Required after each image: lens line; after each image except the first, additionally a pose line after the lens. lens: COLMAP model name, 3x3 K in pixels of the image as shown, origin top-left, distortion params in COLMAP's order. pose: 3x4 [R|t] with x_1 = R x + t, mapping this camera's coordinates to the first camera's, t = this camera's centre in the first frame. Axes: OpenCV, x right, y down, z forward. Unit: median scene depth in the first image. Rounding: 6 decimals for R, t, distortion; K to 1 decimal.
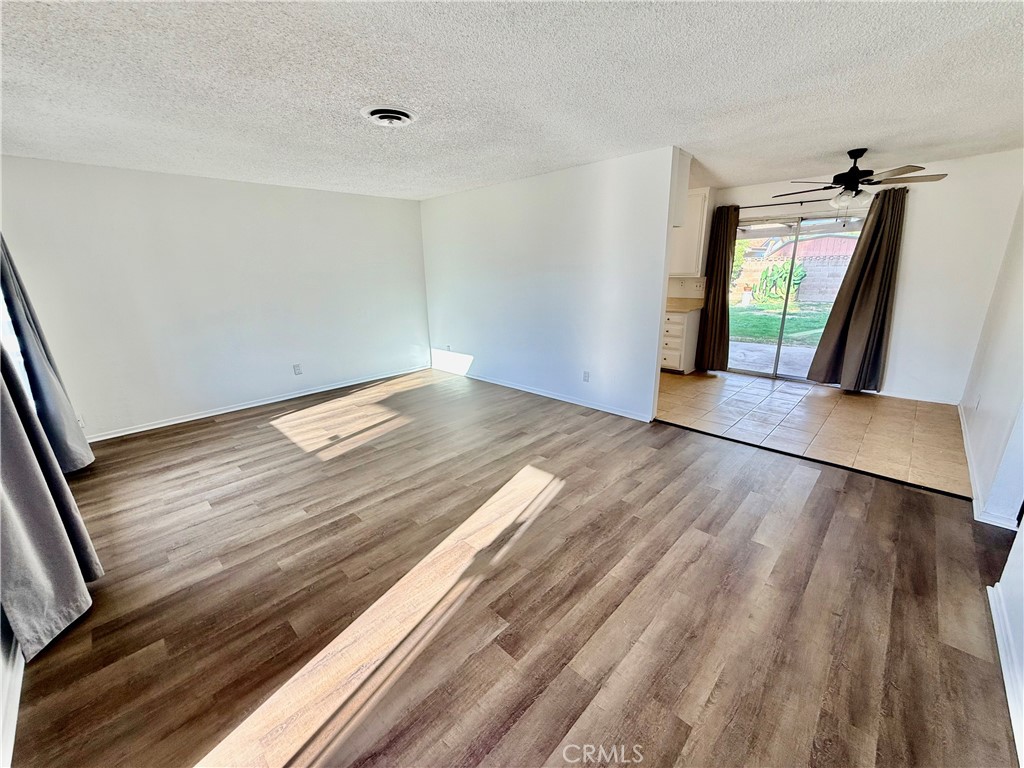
lens RADIAL K [[409.2, 0, 510.4], [0, 409.2, 385.0], [0, 0, 1]] dist [-0.000470, -0.000764]
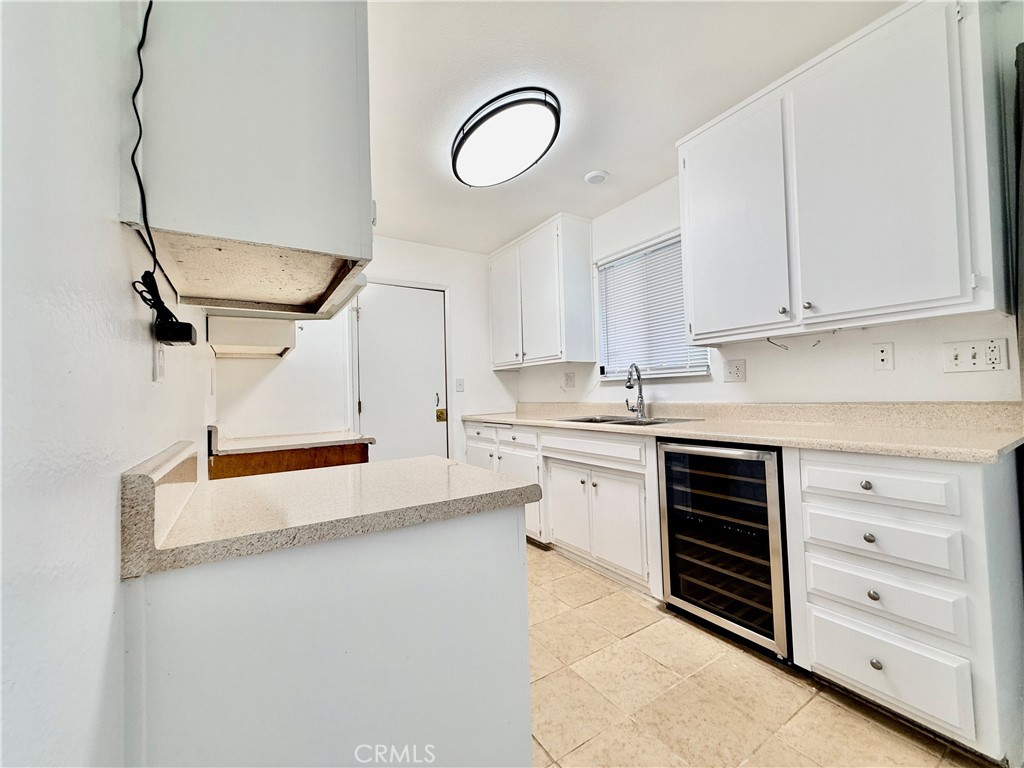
lens RADIAL K [[409.2, 0, 508.9], [0, 409.2, 382.0], [0, 0, 1]] dist [-0.000470, -0.000764]
pose [[0.974901, -0.013796, -0.222210, 0.351348], [-0.053571, 0.954217, -0.294278, -0.201757], [0.216096, 0.298796, 0.929529, 1.062058]]
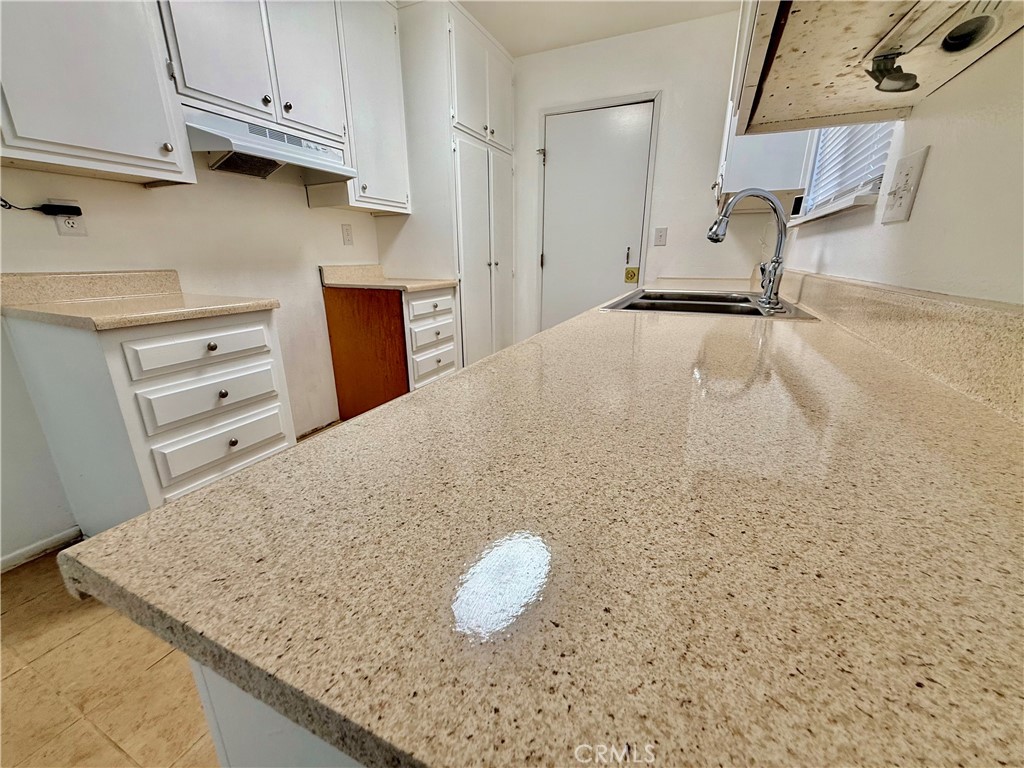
lens RADIAL K [[409.2, 0, 515.4], [0, 409.2, 383.5], [0, 0, 1]] dist [-0.000470, -0.000764]
pose [[0.339637, 0.301791, -0.890825, 0.675869], [-0.267878, 0.938937, 0.215959, -0.310126], [0.901603, 0.165285, 0.399741, 1.437948]]
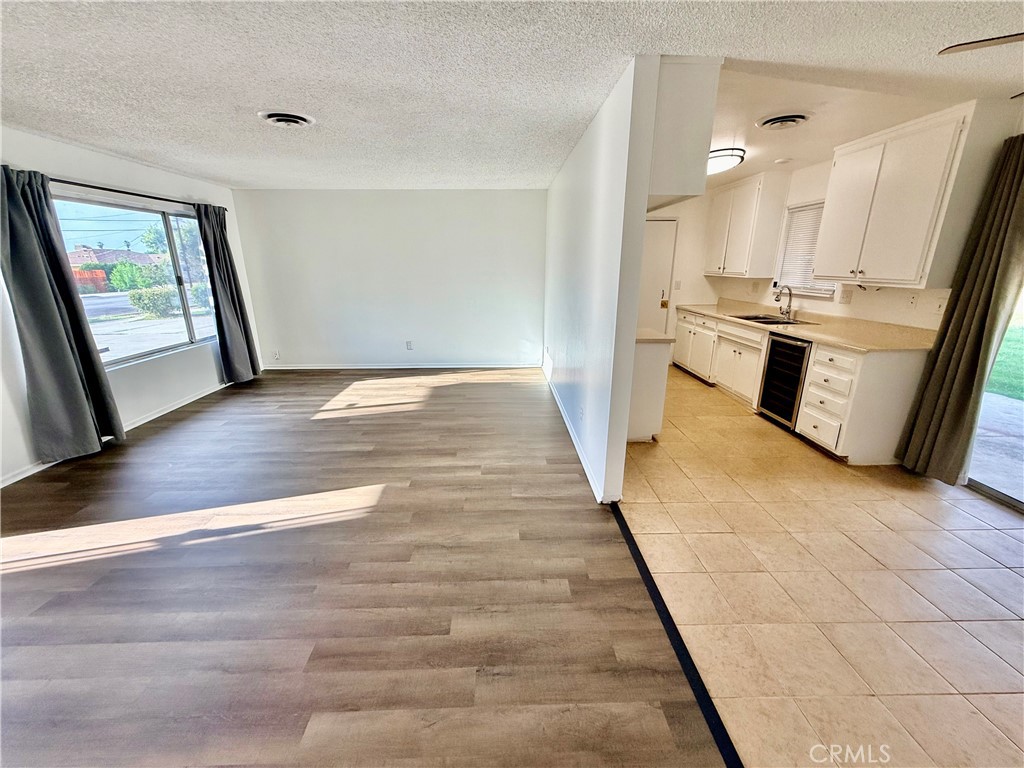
lens RADIAL K [[409.2, 0, 508.7], [0, 409.2, 386.5], [0, 0, 1]] dist [-0.000470, -0.000764]
pose [[0.716857, 0.219075, -0.661908, 0.656854], [-0.205537, 0.973565, 0.099626, -0.131601], [0.666236, 0.064629, 0.742935, 0.425070]]
